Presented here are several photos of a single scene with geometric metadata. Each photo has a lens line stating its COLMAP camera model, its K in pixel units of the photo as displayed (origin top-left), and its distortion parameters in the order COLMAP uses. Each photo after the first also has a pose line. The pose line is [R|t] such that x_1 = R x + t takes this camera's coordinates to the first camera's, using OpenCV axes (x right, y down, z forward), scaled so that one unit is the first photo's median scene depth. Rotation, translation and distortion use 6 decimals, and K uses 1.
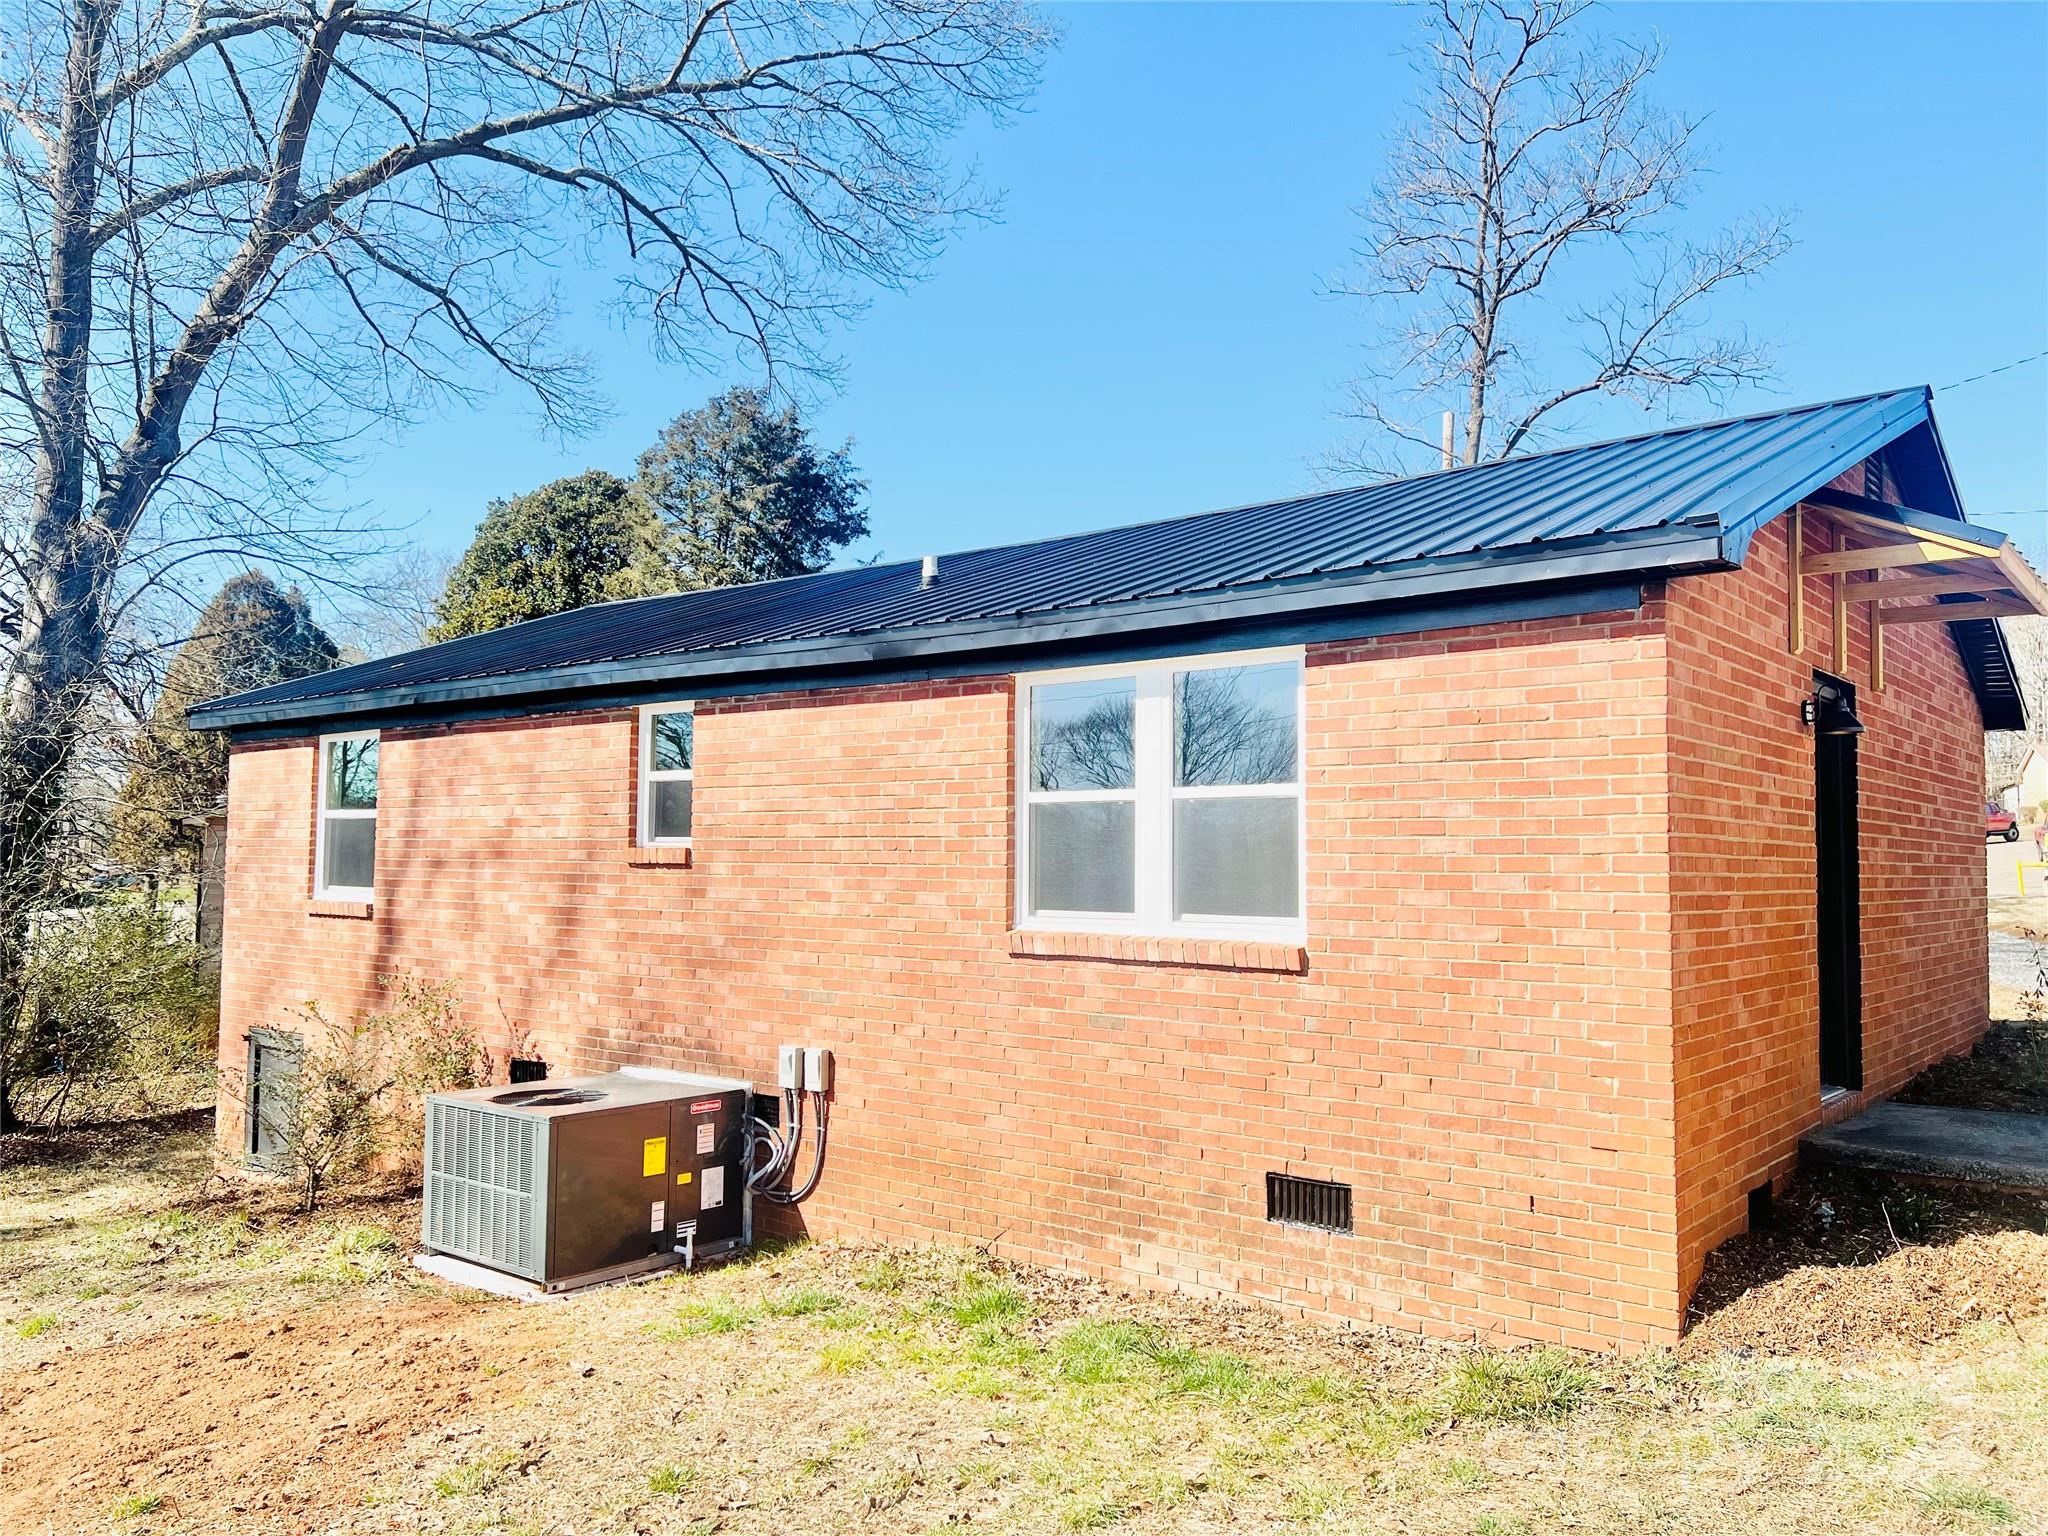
lens RADIAL K [[1582.2, 0, 1018.0], [0, 1582.2, 742.1], [0, 0, 1]] dist [0.186215, -0.434931]
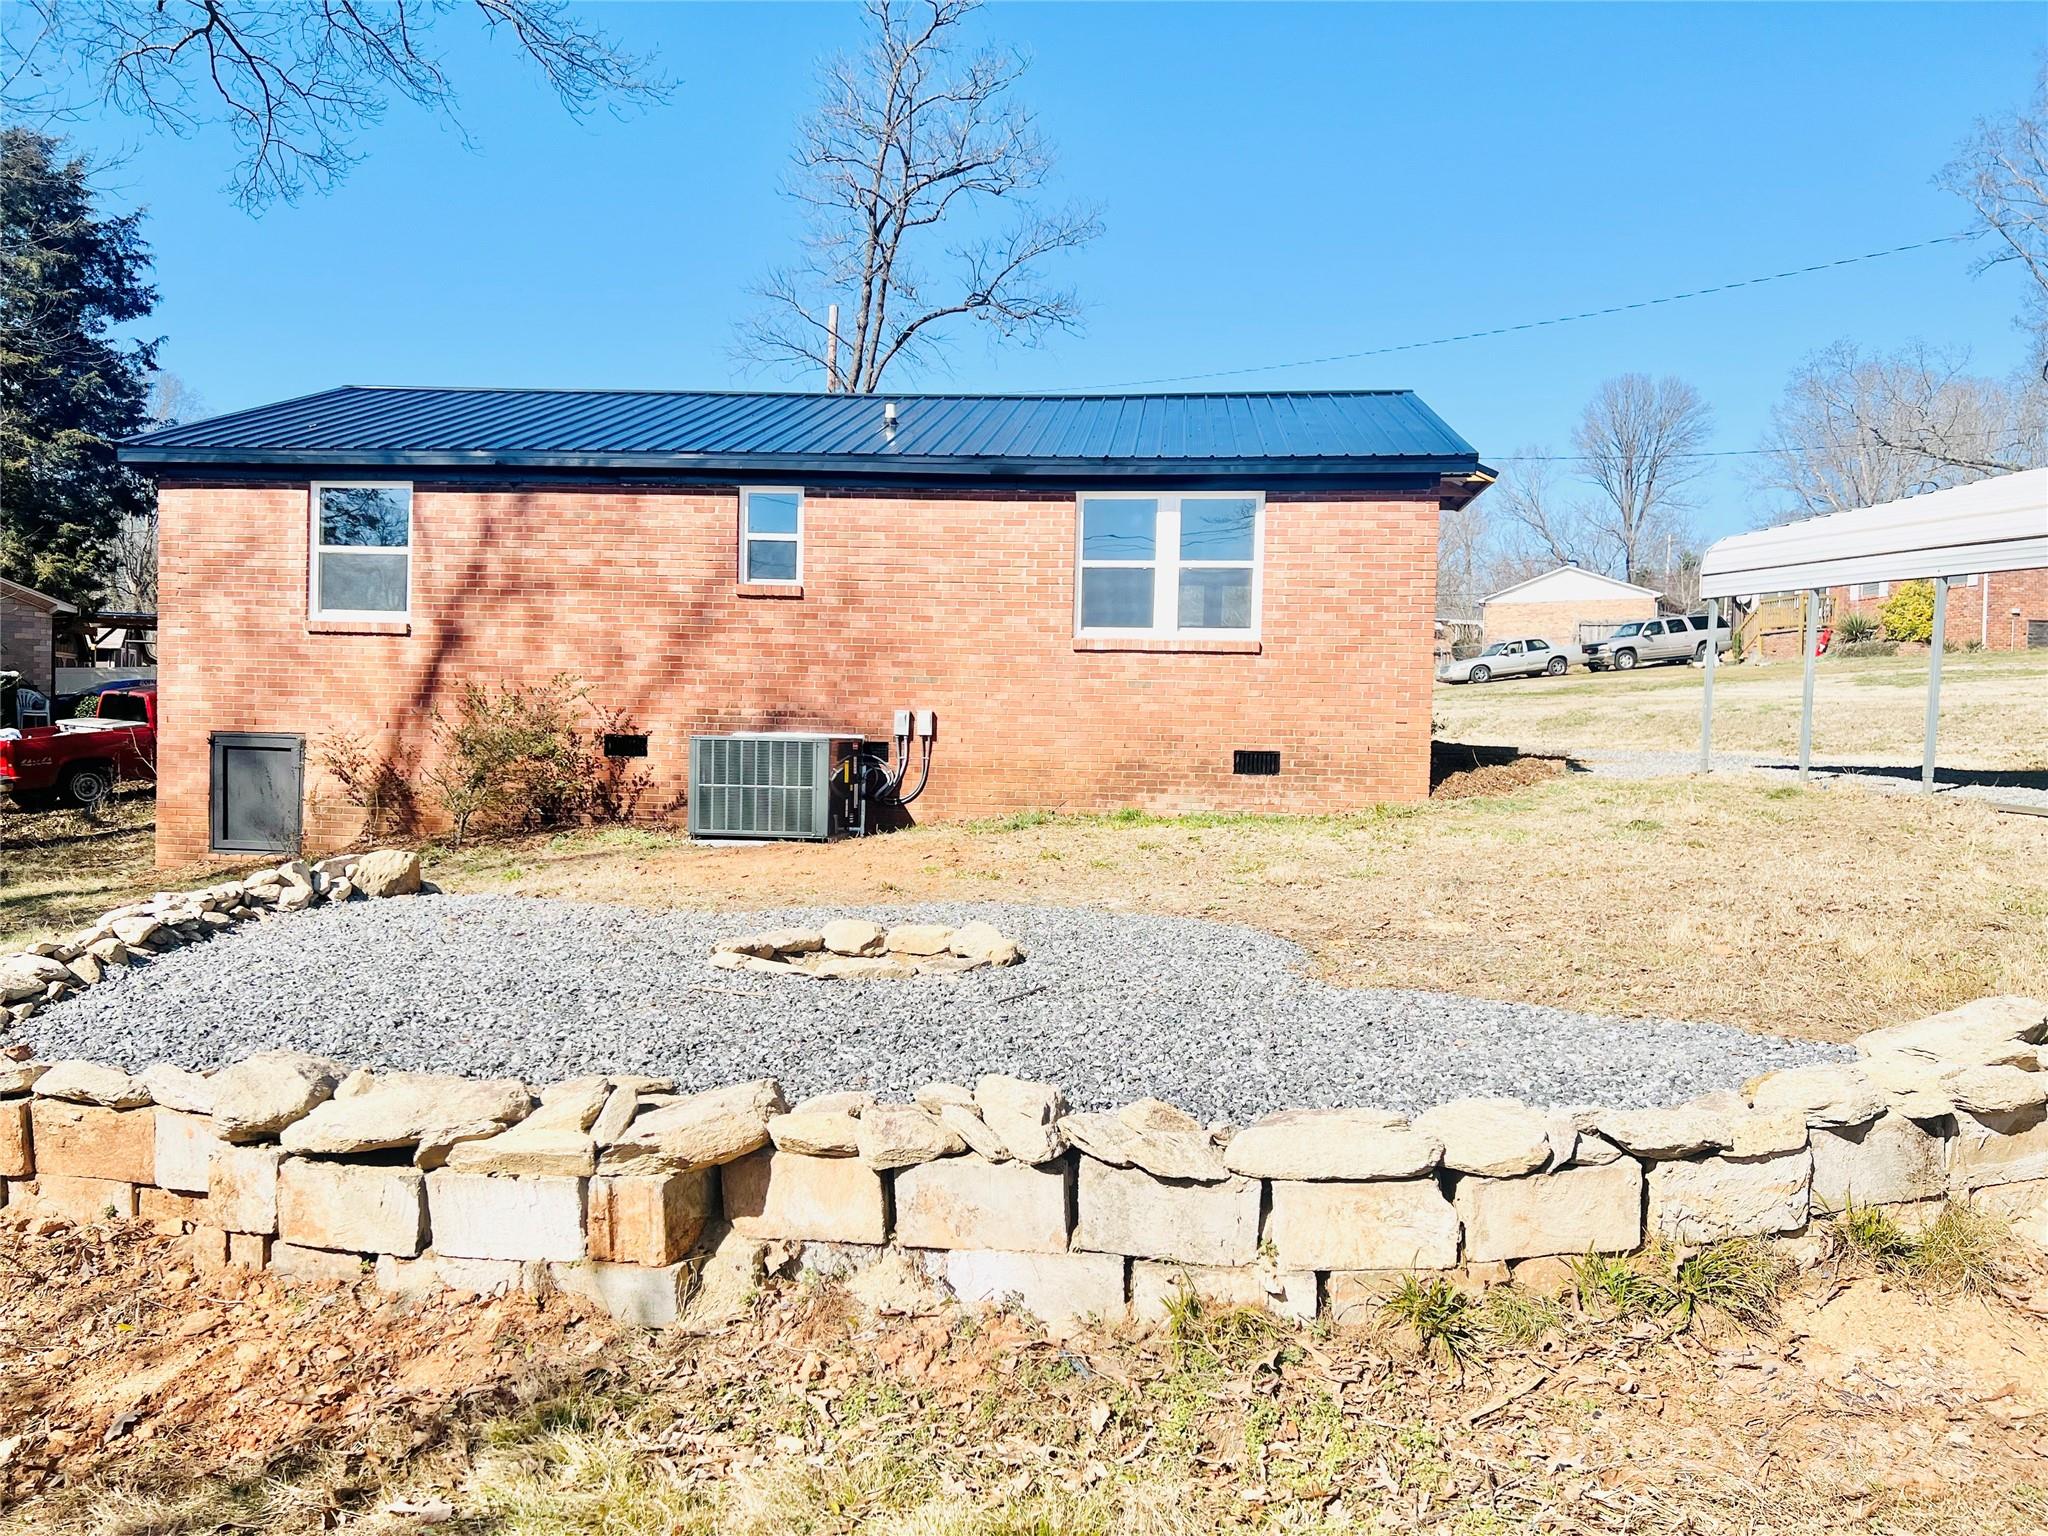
lens RADIAL K [[1582.2, 0, 1018.0], [0, 1582.2, 742.1], [0, 0, 1]] dist [0.186215, -0.434931]
pose [[0.801250, -0.000566, 0.598330, -1.131095], [-0.055758, 0.995577, 0.075610, 0.105794], [-0.595727, -0.093944, 0.797674, -0.397123]]
